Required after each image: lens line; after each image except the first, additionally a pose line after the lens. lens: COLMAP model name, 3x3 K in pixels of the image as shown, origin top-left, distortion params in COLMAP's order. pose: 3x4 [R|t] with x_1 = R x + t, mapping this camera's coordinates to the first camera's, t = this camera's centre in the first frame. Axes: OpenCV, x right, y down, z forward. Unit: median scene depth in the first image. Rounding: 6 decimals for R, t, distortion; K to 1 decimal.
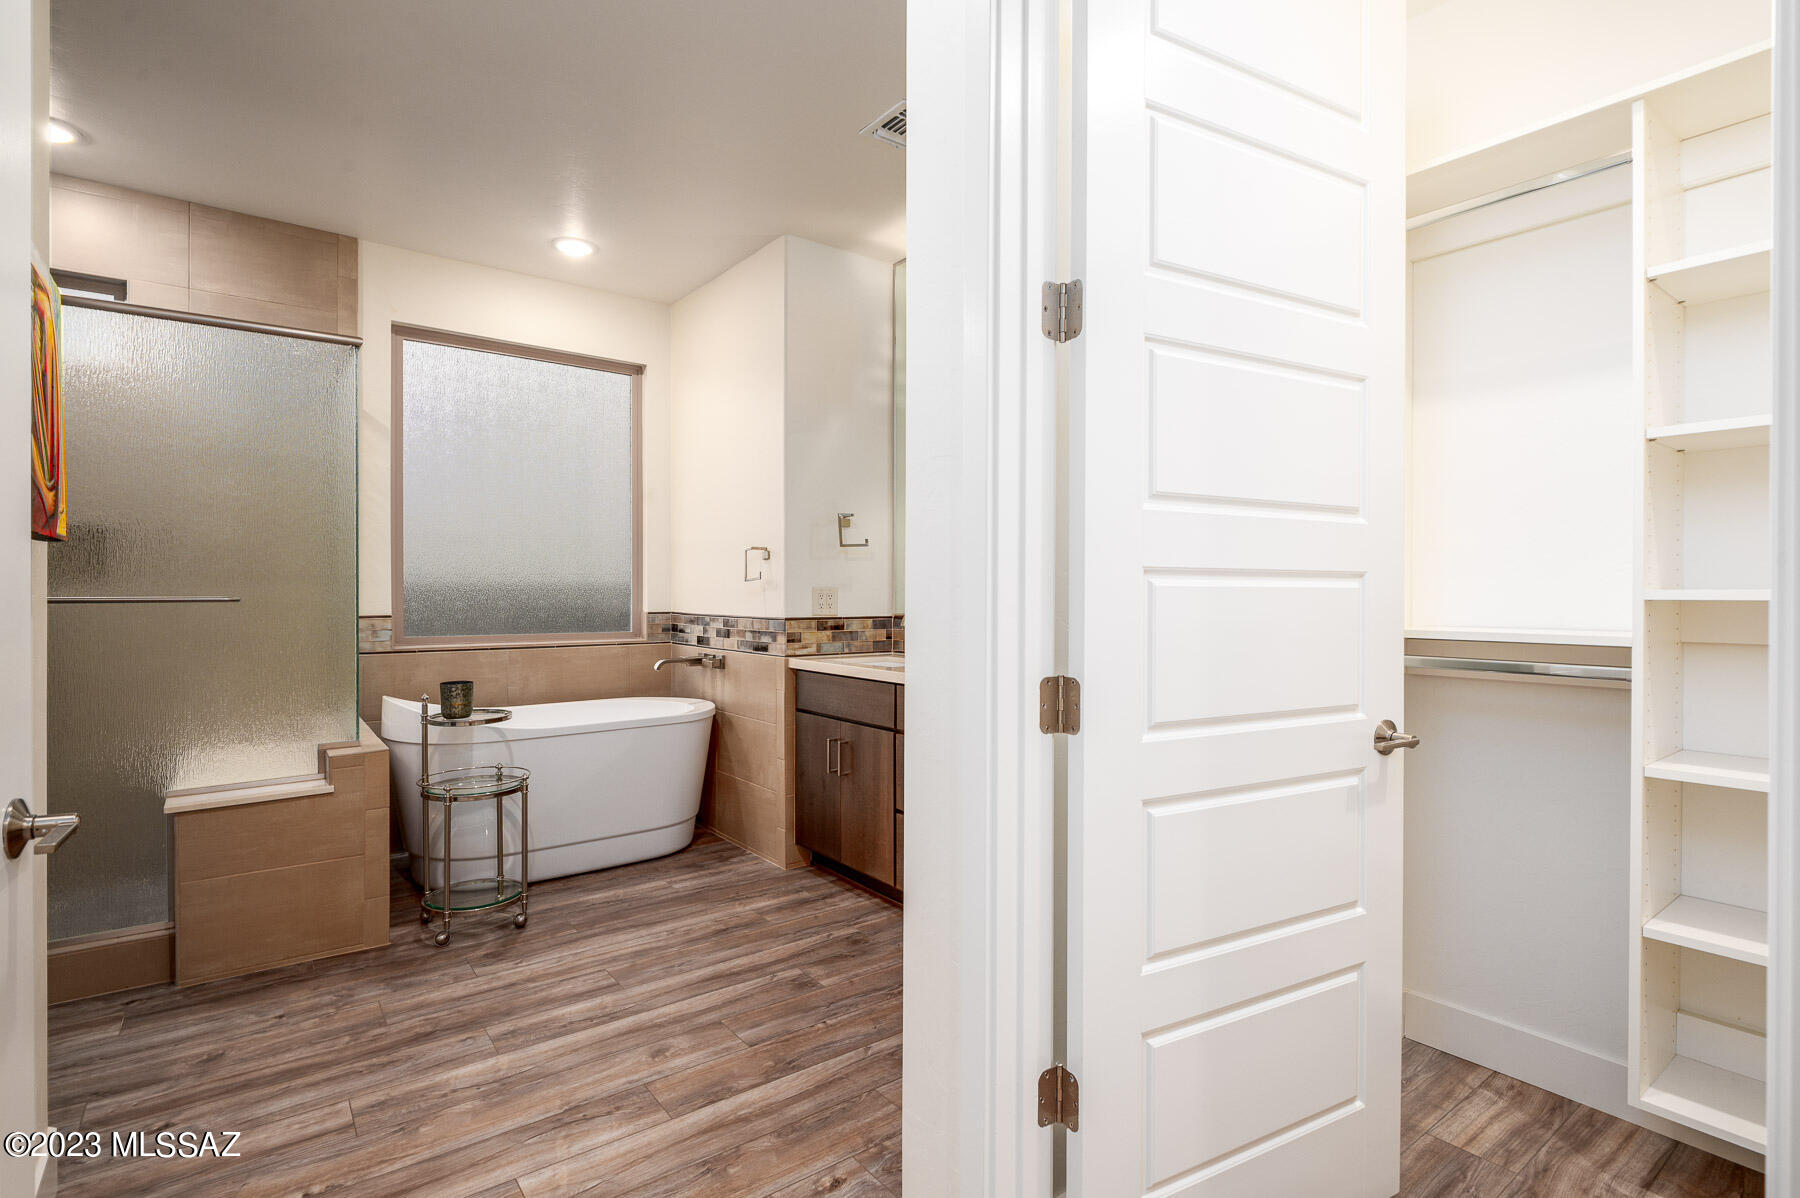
lens RADIAL K [[861.8, 0, 889.3], [0, 861.8, 600.5], [0, 0, 1]] dist [-0.008347, -0.002458]
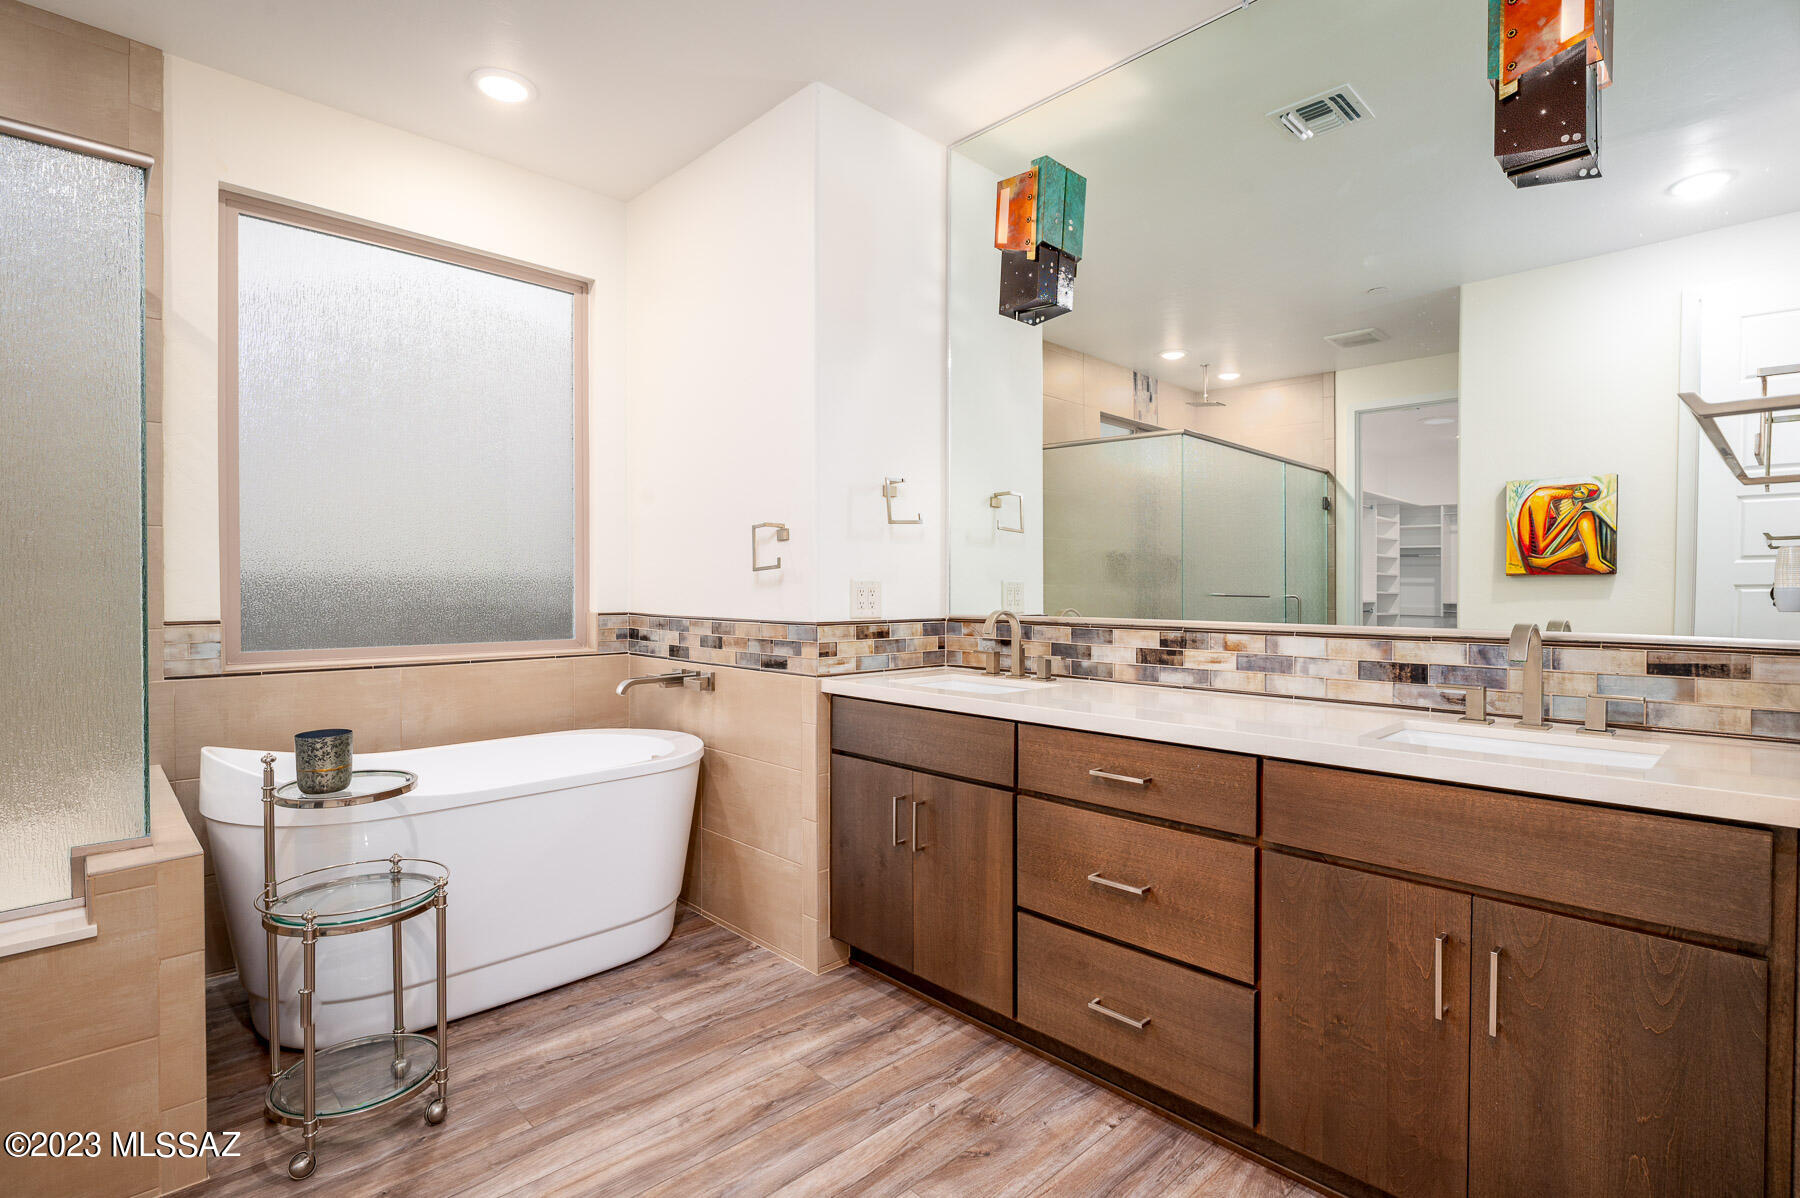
lens RADIAL K [[861.8, 0, 888.6], [0, 861.8, 599.5], [0, 0, 1]] dist [-0.008347, -0.002458]
pose [[0.993332, -0.001713, 0.115277, -0.144365], [0.000973, 0.999979, 0.006472, -0.003207], [-0.115285, -0.006317, 0.993312, 0.288312]]
